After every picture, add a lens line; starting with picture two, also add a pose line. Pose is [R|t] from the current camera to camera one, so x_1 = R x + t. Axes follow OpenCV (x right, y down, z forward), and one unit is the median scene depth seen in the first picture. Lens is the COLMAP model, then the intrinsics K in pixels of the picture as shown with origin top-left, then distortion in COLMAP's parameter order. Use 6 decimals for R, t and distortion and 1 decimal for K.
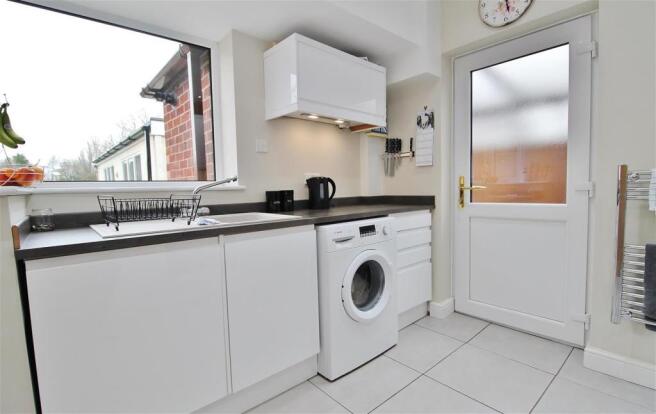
lens RADIAL K [[310.5, 0, 330.9], [0, 310.5, 206.5], [0, 0, 1]] dist [-0.005761, 0.000093]
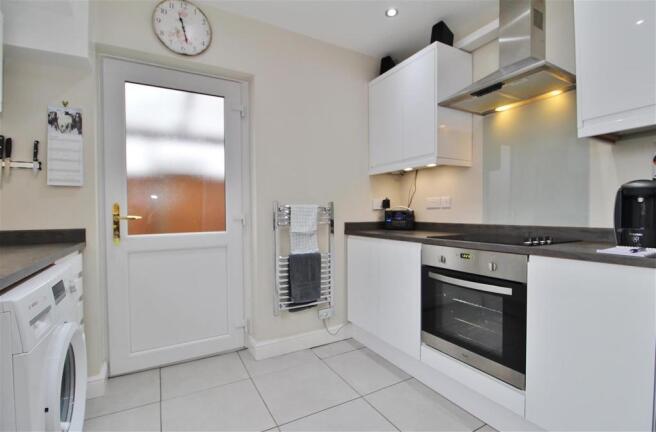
lens RADIAL K [[308.6, 0, 330.5], [0, 308.6, 216.7], [0, 0, 1]] dist [-0.016182, -0.001331]
pose [[0.216193, 0.005363, 0.976336, -0.240726], [0.063125, 0.997816, -0.019459, -0.012830], [-0.974308, 0.065838, 0.215382, 0.295394]]
